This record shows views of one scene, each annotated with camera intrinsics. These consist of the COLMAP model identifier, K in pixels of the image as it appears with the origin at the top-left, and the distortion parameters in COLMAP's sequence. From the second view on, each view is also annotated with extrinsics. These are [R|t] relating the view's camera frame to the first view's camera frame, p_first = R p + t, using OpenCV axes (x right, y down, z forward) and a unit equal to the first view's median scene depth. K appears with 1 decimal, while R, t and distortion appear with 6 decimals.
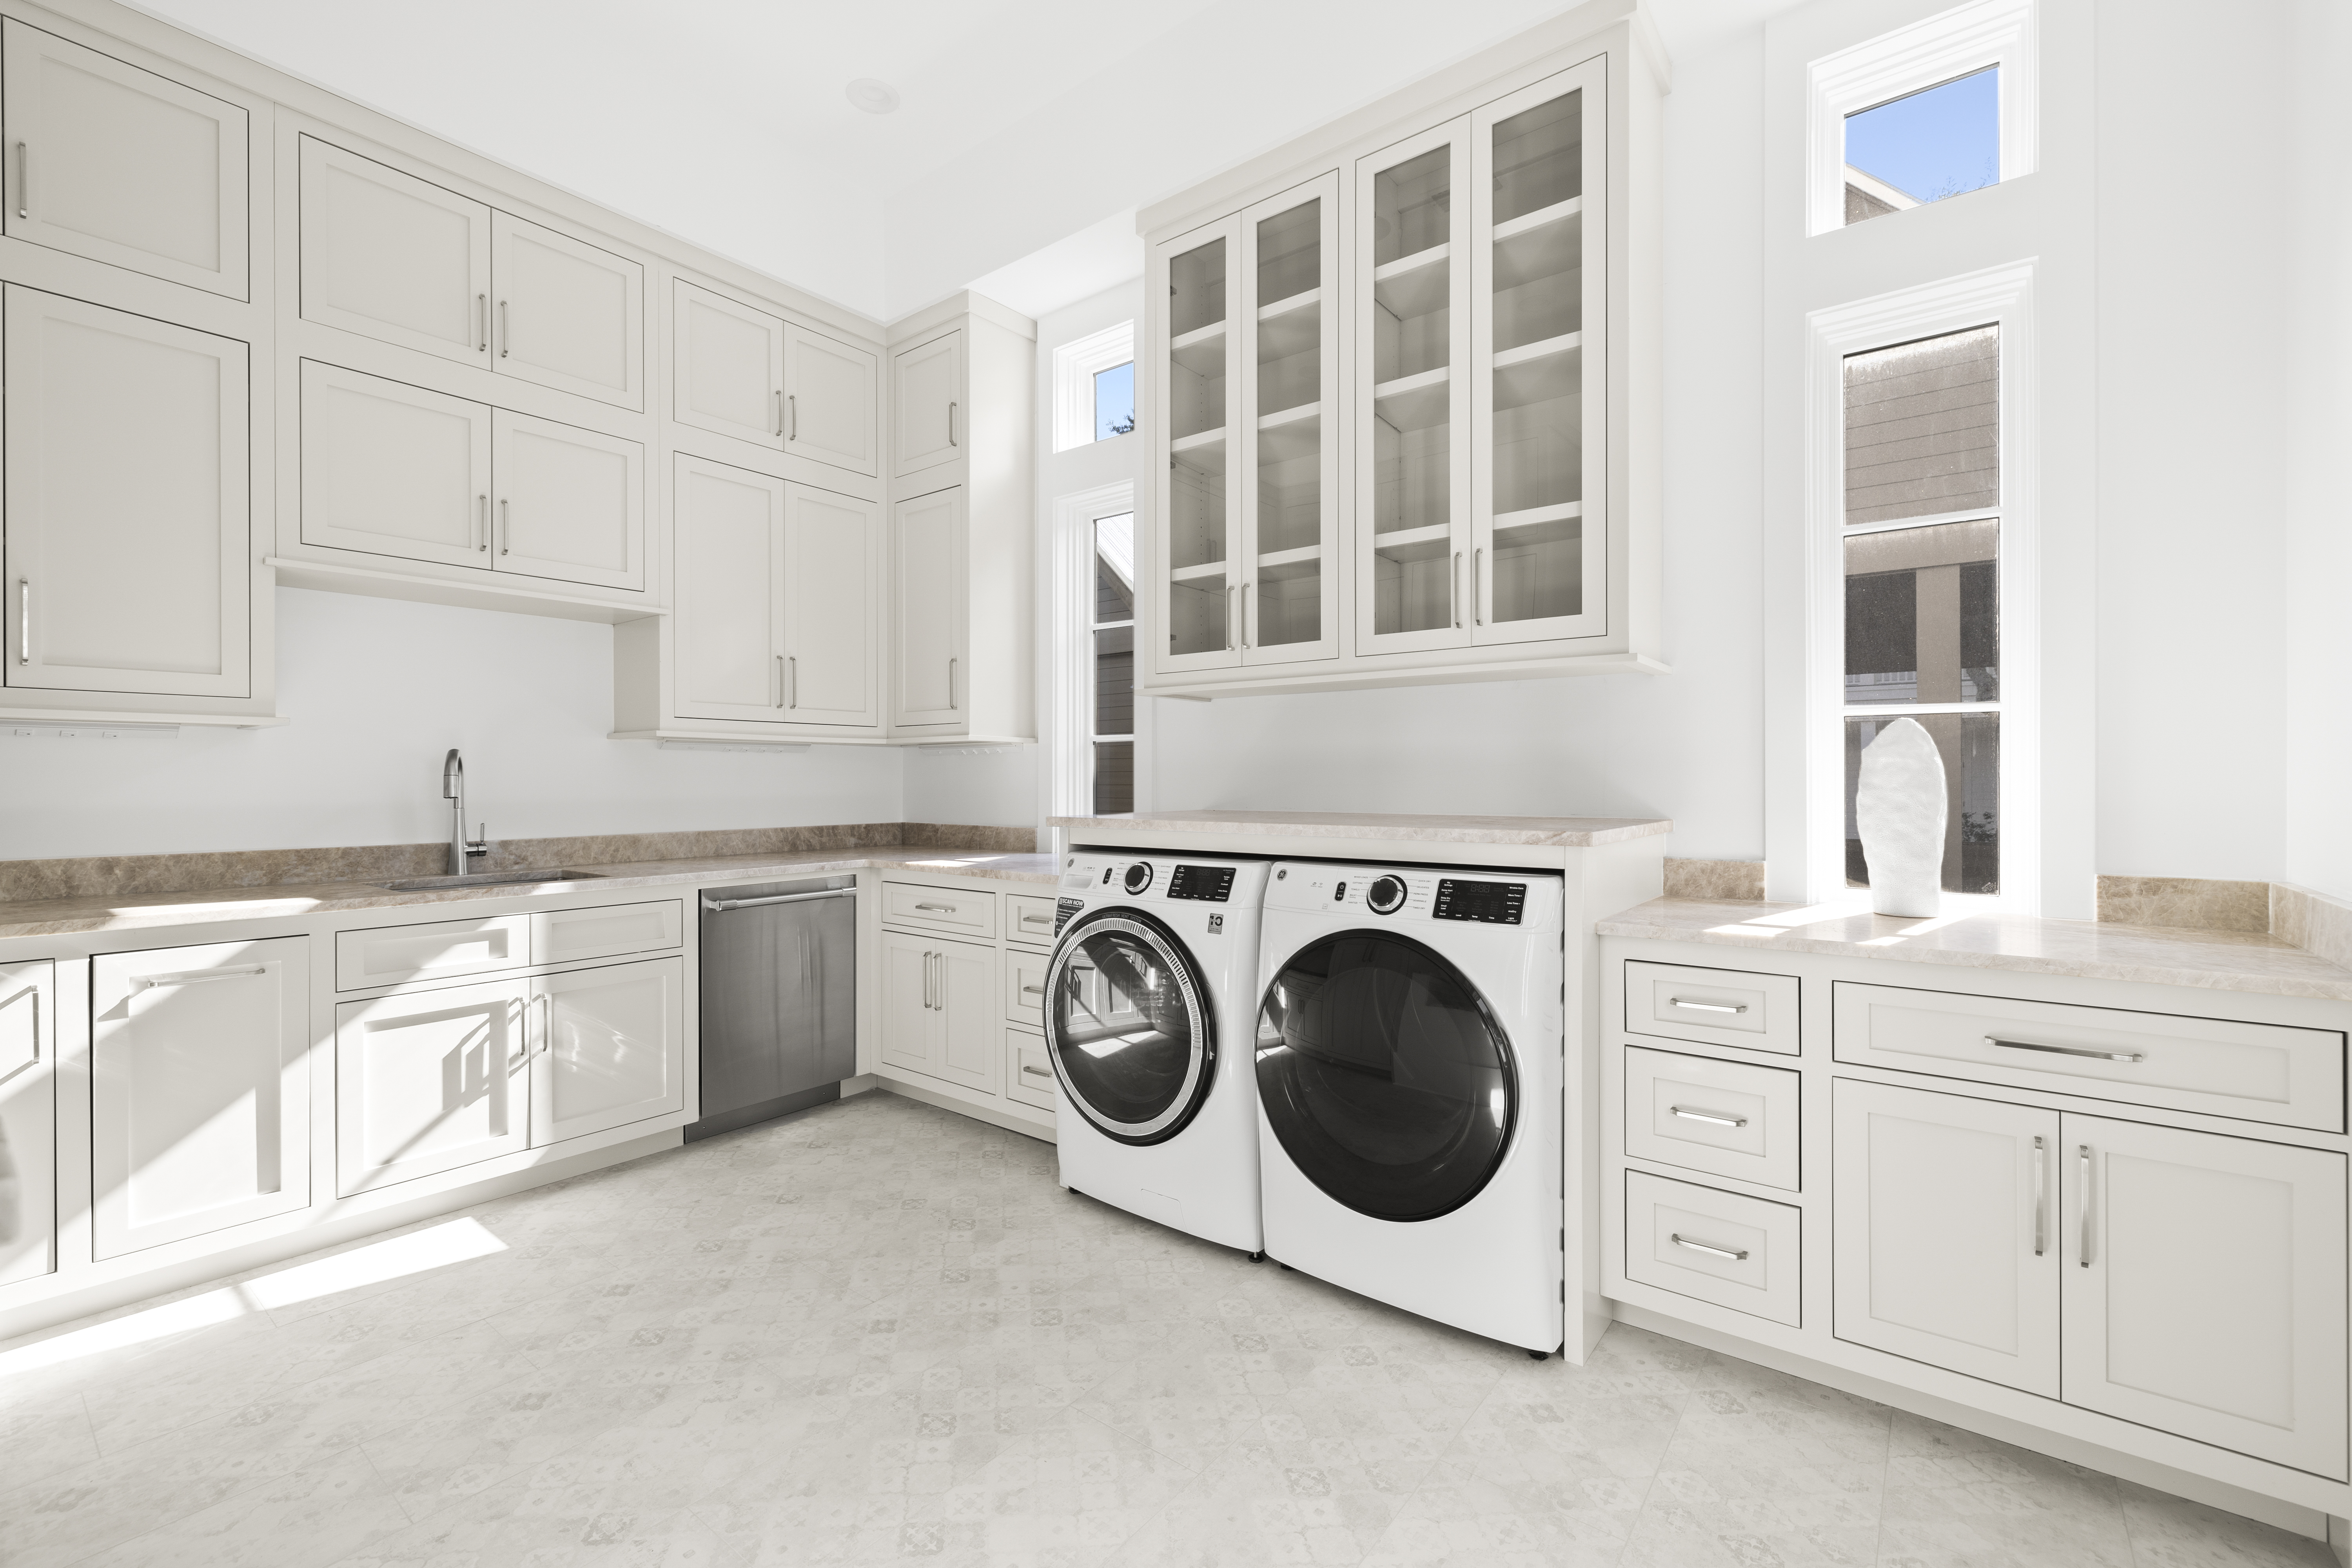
lens RADIAL K [[993.6, 0, 1179.4], [0, 993.6, 778.3], [0, 0, 1]] dist [0.001627, -0.000330]
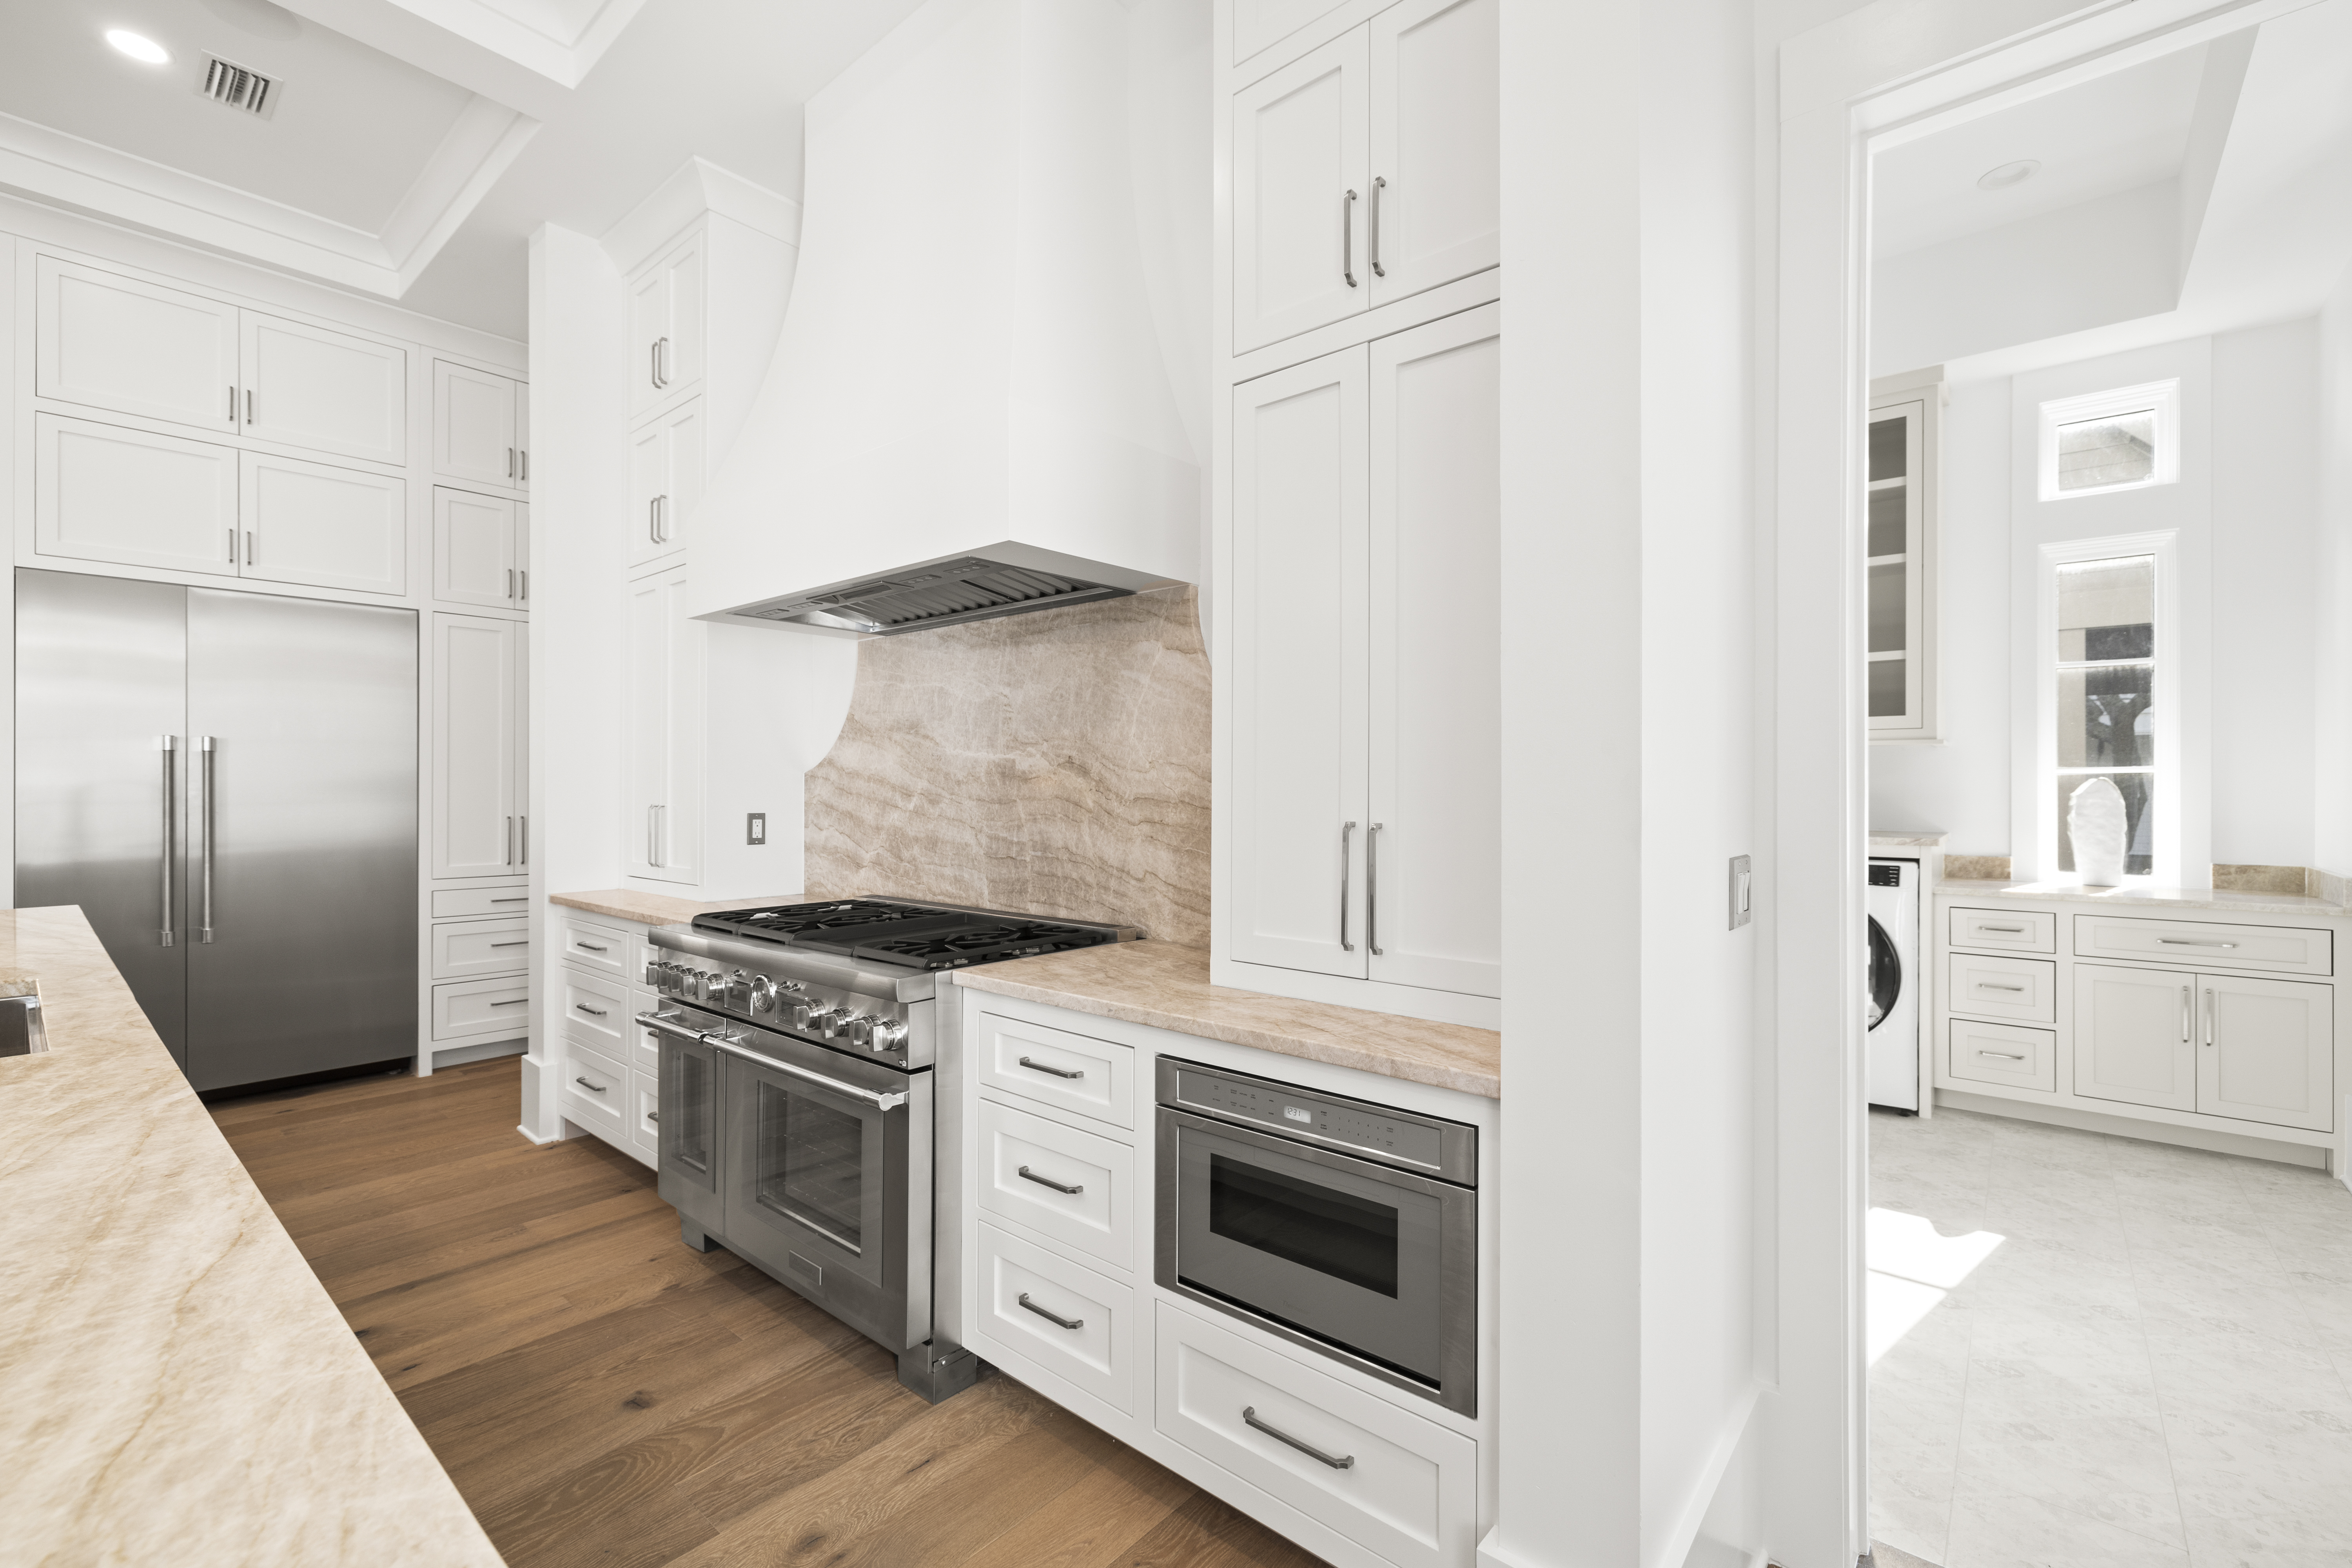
lens RADIAL K [[993.6, 0, 1186.9], [0, 993.6, 784.7], [0, 0, 1]] dist [0.001627, -0.000330]
pose [[0.999115, 0.003438, -0.041924, -0.929484], [-0.003473, 0.999994, -0.000765, -0.042906], [0.041921, 0.000910, 0.999121, -0.954080]]
